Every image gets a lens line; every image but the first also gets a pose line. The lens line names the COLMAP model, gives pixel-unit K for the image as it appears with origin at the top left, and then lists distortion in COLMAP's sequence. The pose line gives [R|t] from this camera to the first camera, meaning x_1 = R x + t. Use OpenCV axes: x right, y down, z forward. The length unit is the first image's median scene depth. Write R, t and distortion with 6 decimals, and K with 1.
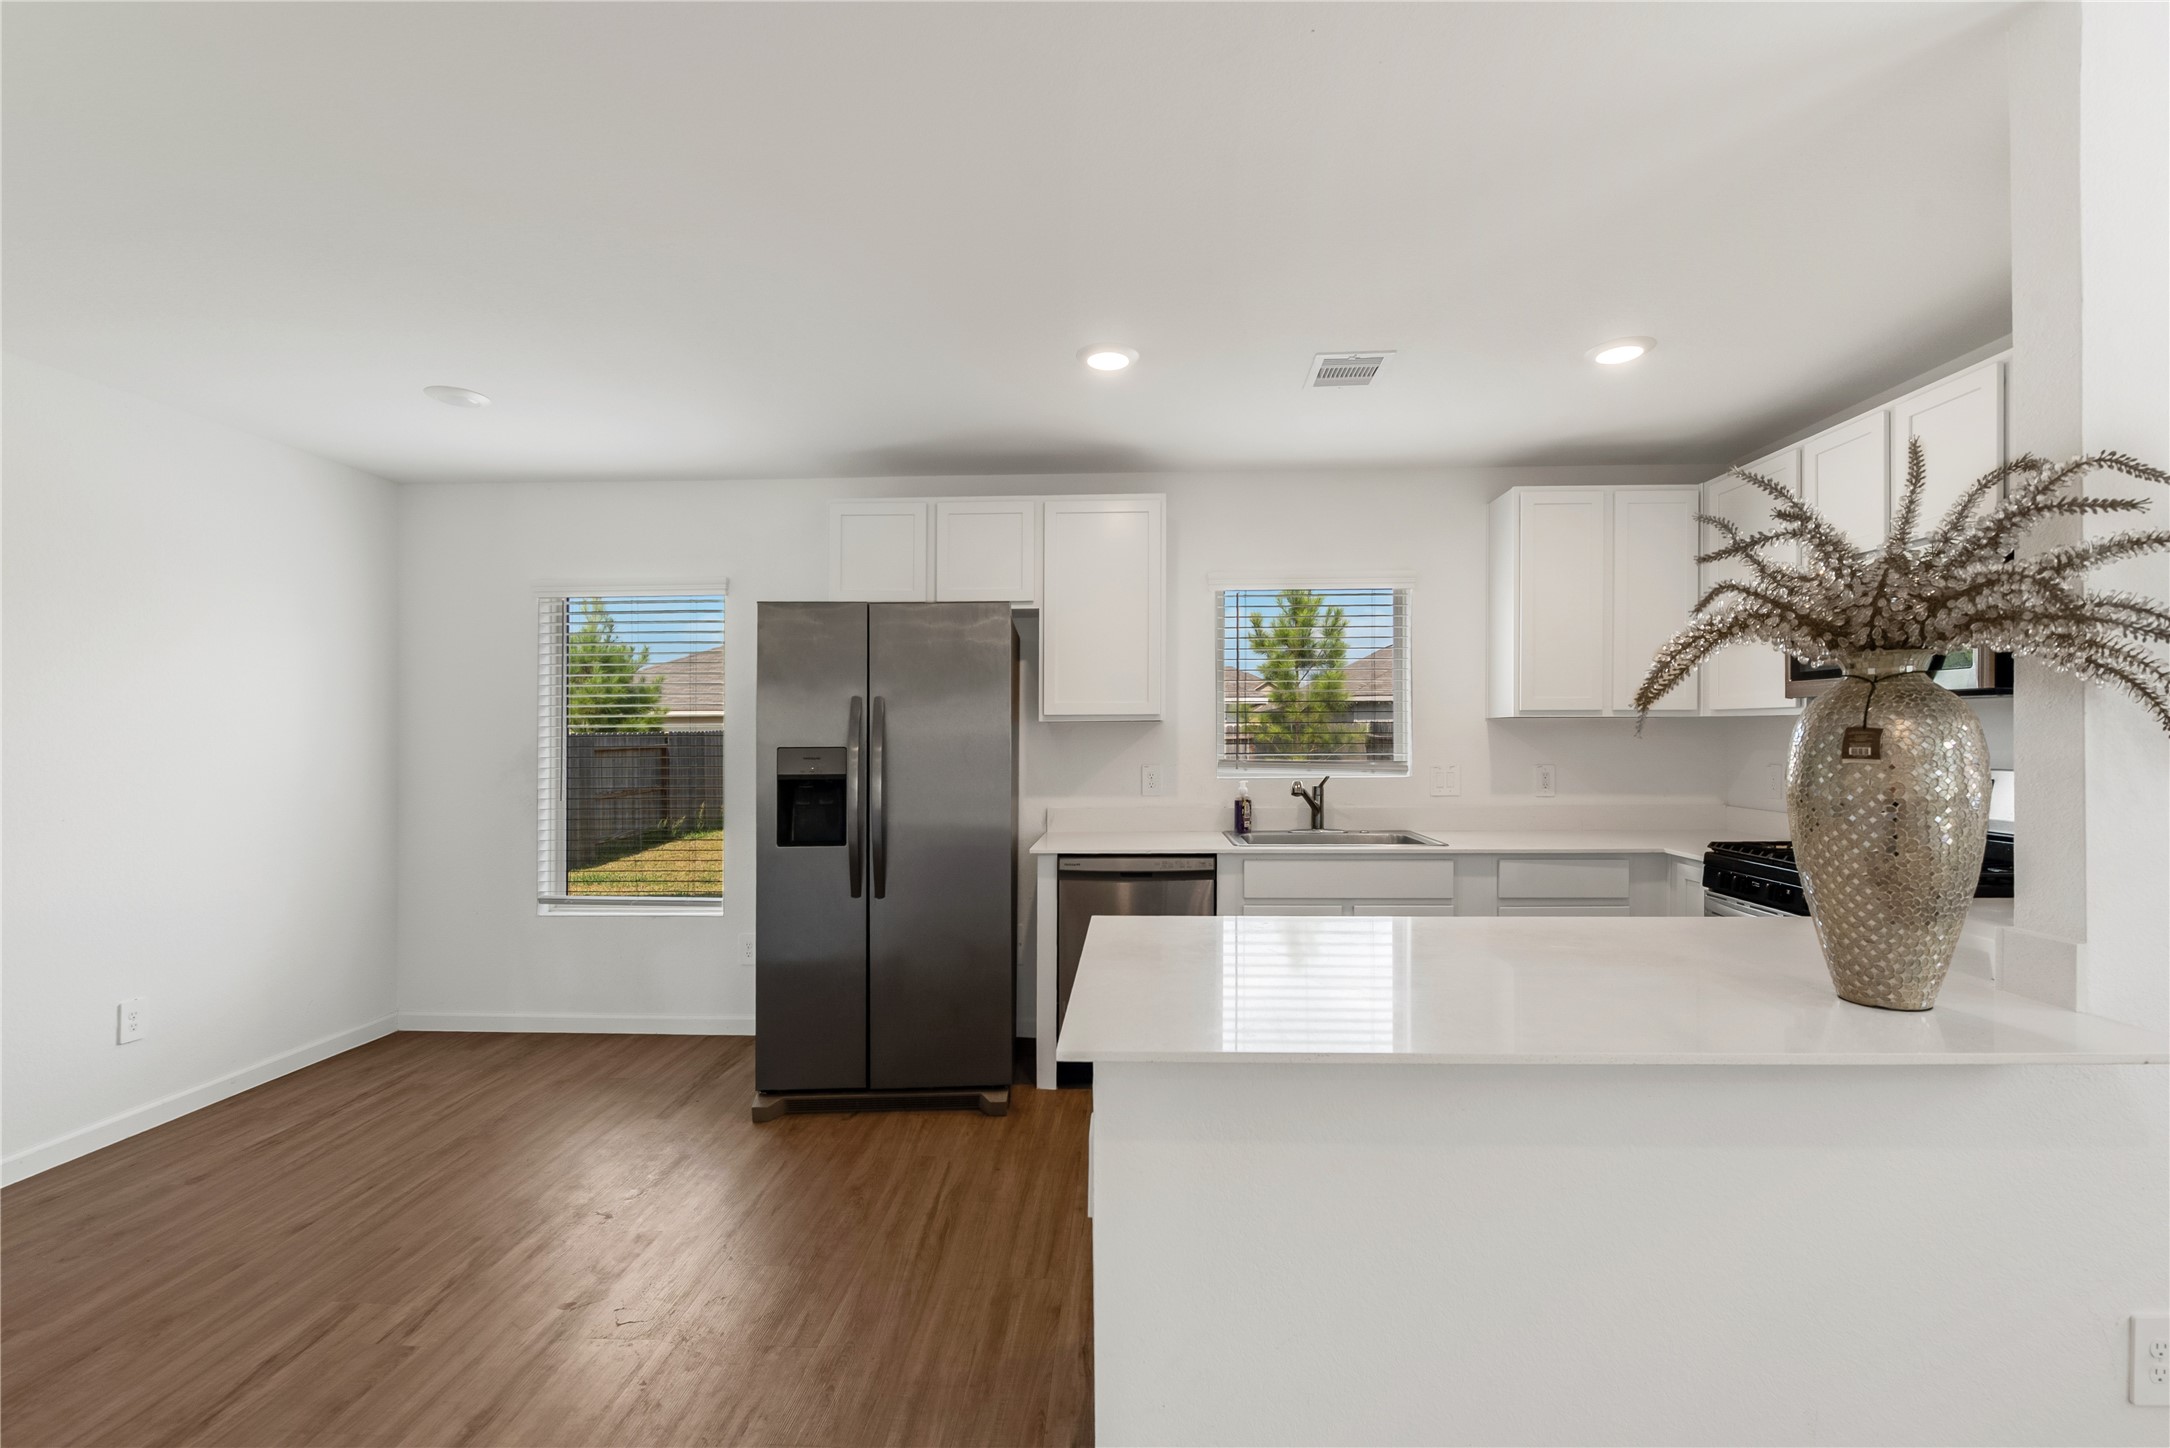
lens RADIAL K [[901.0, 0, 1111.1], [0, 901.0, 726.7], [0, 0, 1]] dist [-0.012105, -0.001081]
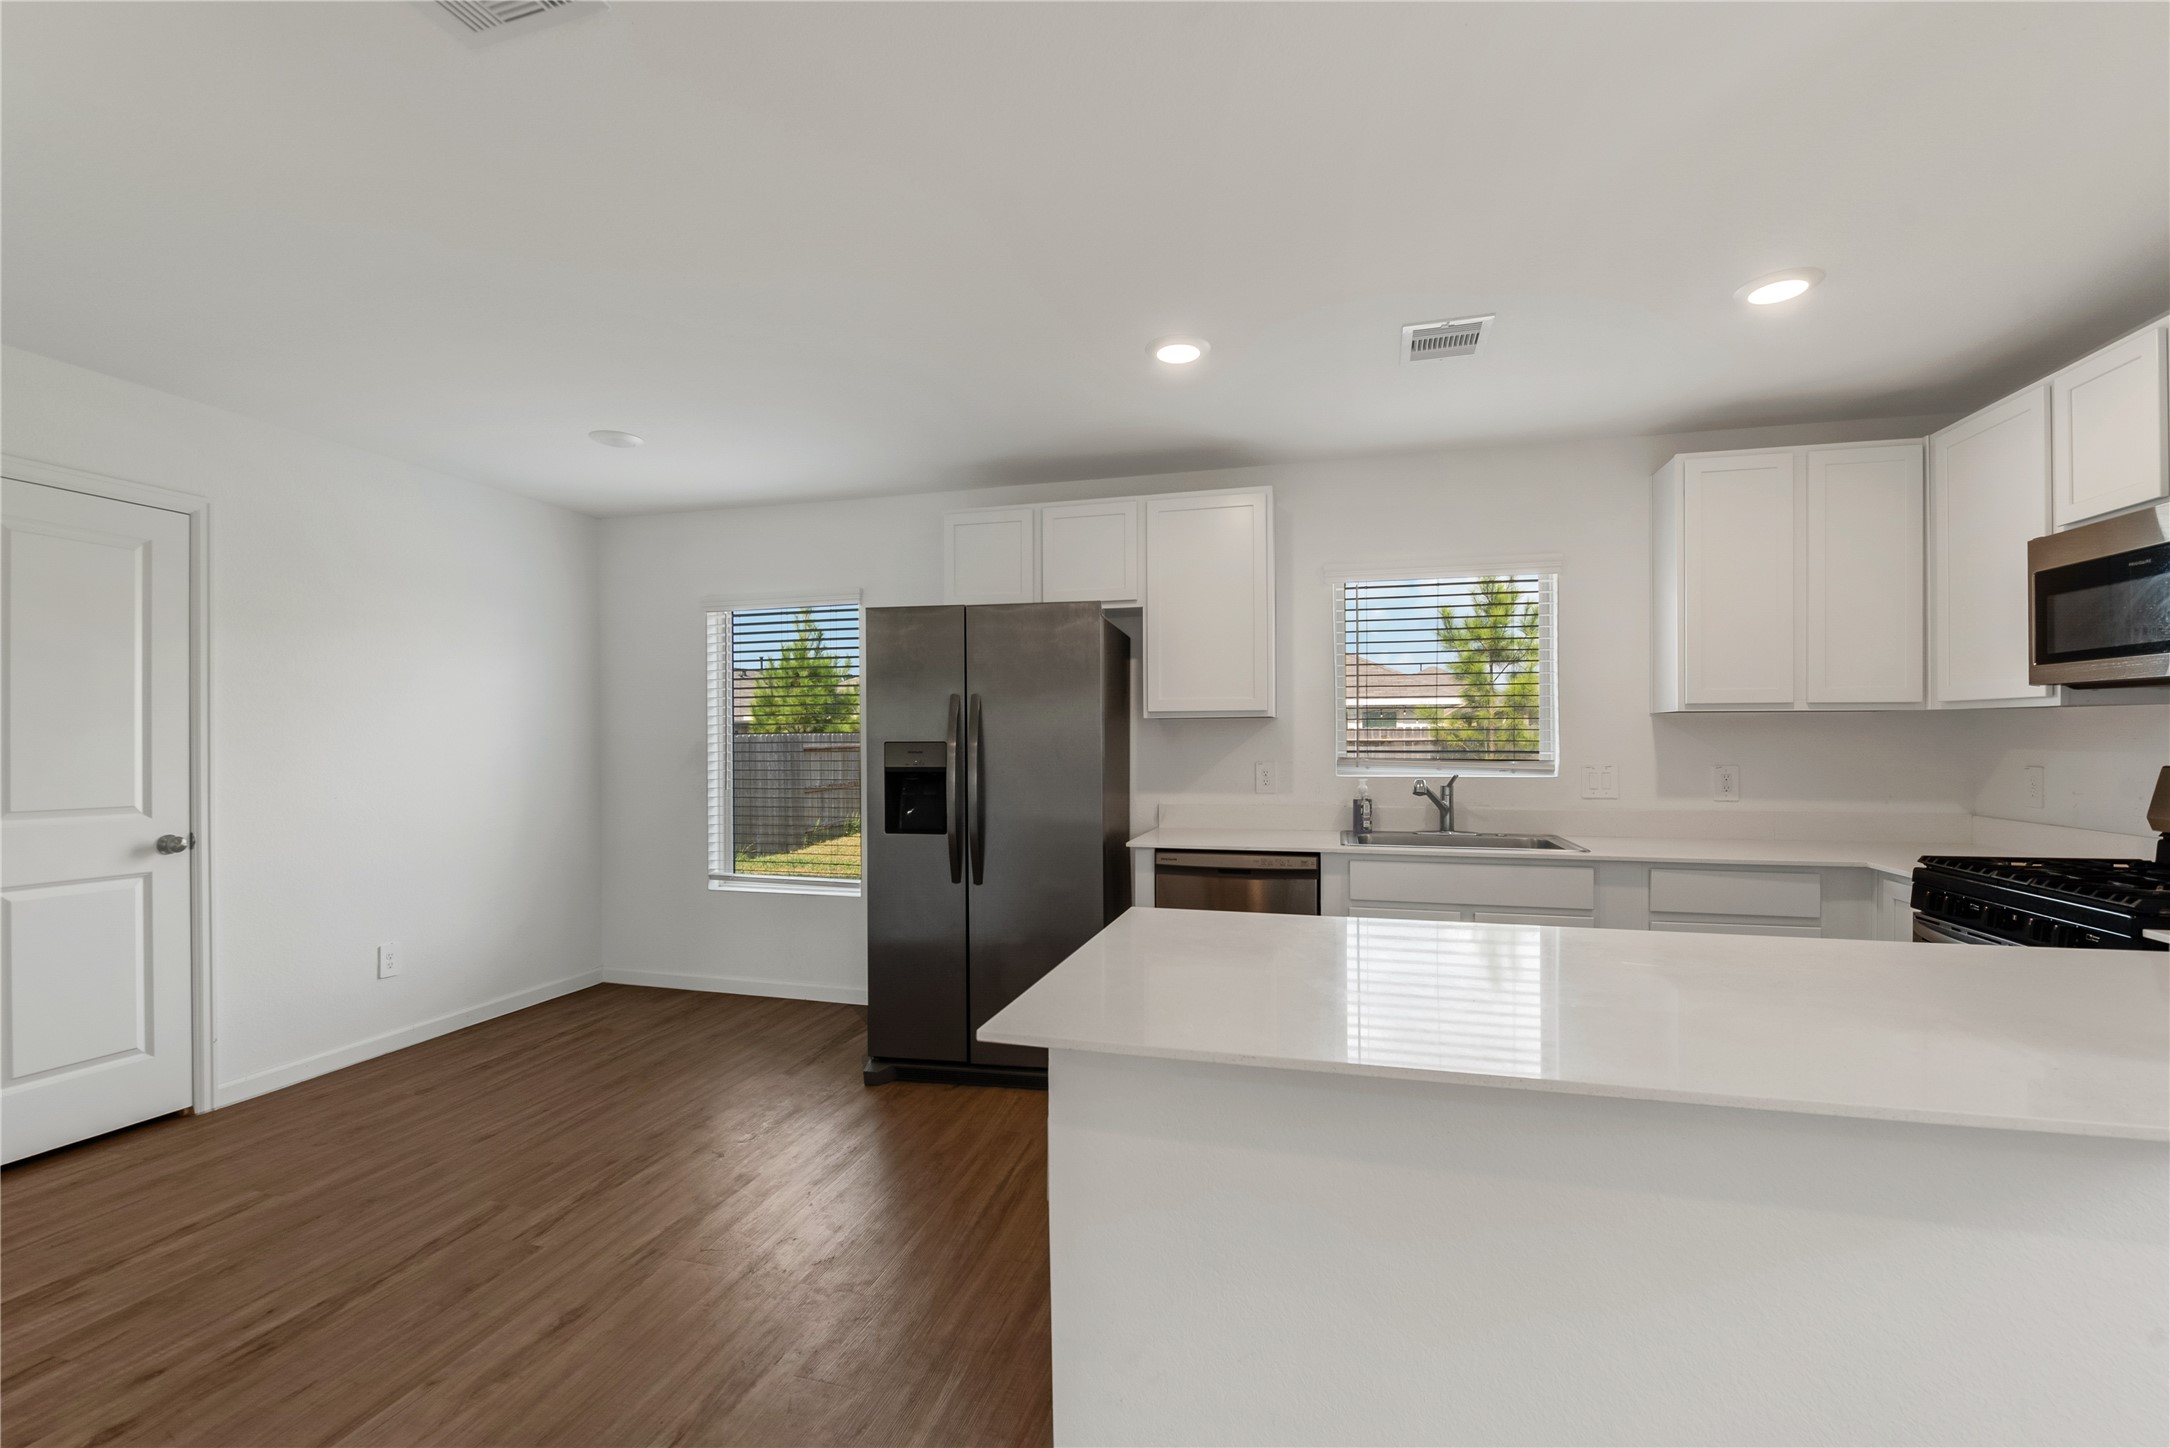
lens RADIAL K [[879.1, 0, 1115.9], [0, 879.1, 734.9], [0, 0, 1]] dist [-0.010470, -0.000871]
pose [[0.974273, -0.001184, -0.225366, 0.123580], [0.002548, 0.999980, 0.005762, 0.008136], [0.225355, -0.006188, 0.974257, 0.027705]]
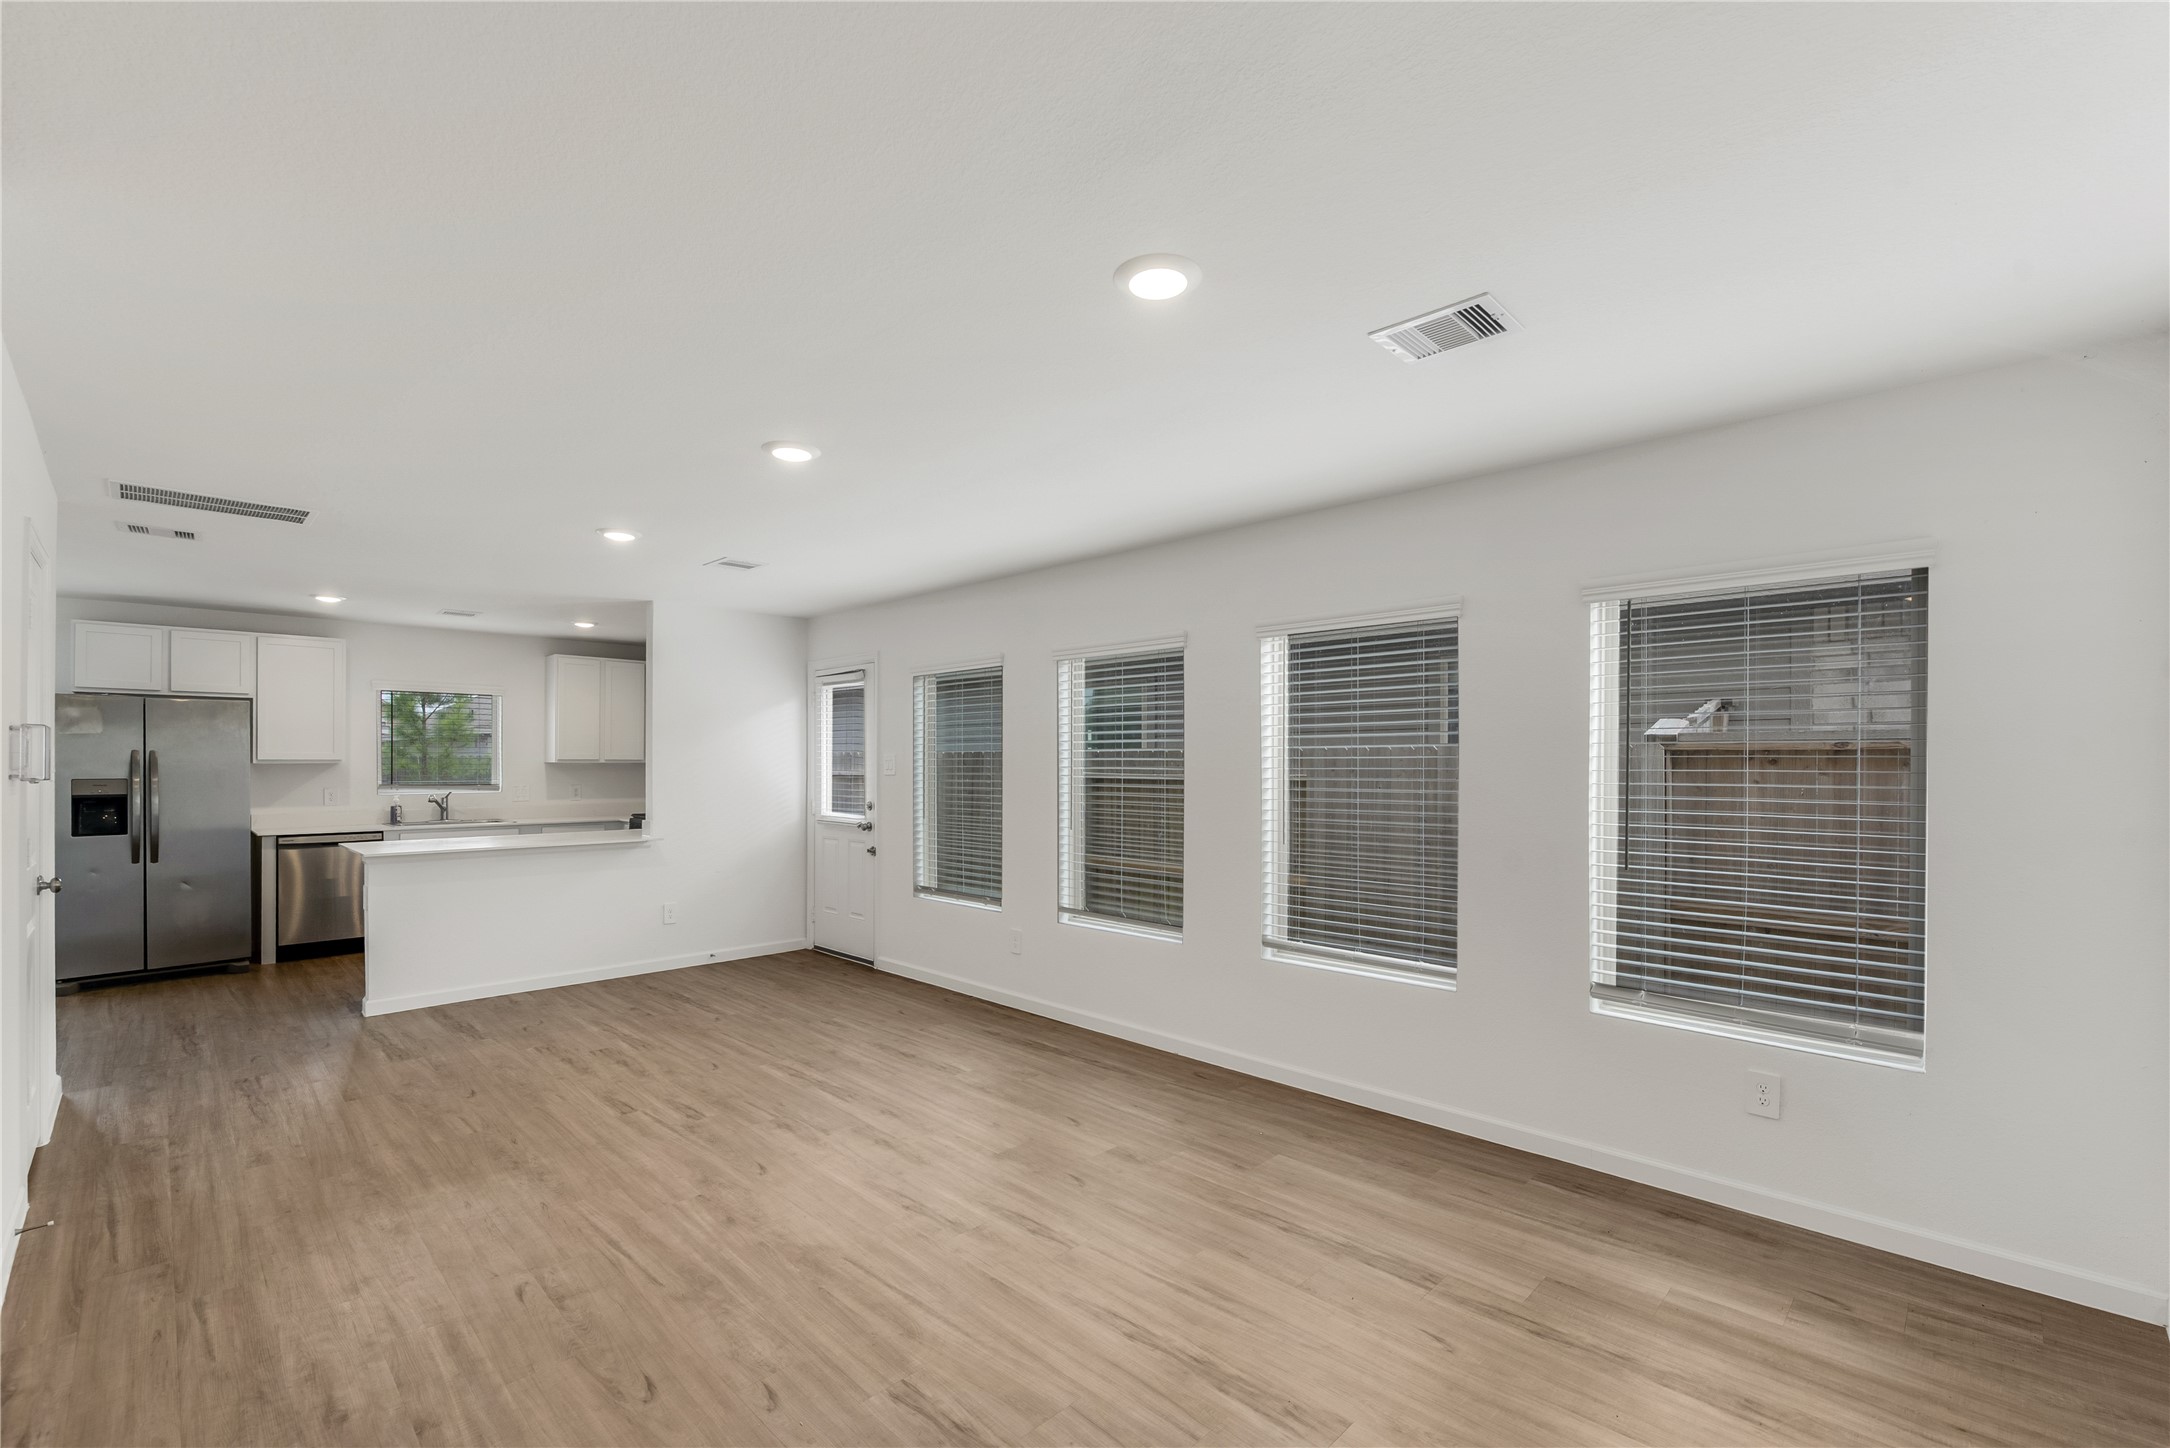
lens RADIAL K [[918.5, 0, 1079.8], [0, 918.5, 759.8], [0, 0, 1]] dist [-0.003015, -0.004386]
pose [[0.677461, 0.004532, 0.735545, -0.315005], [-0.004261, 0.999988, -0.002237, -0.016684], [-0.735546, -0.001619, 0.677473, -1.442092]]
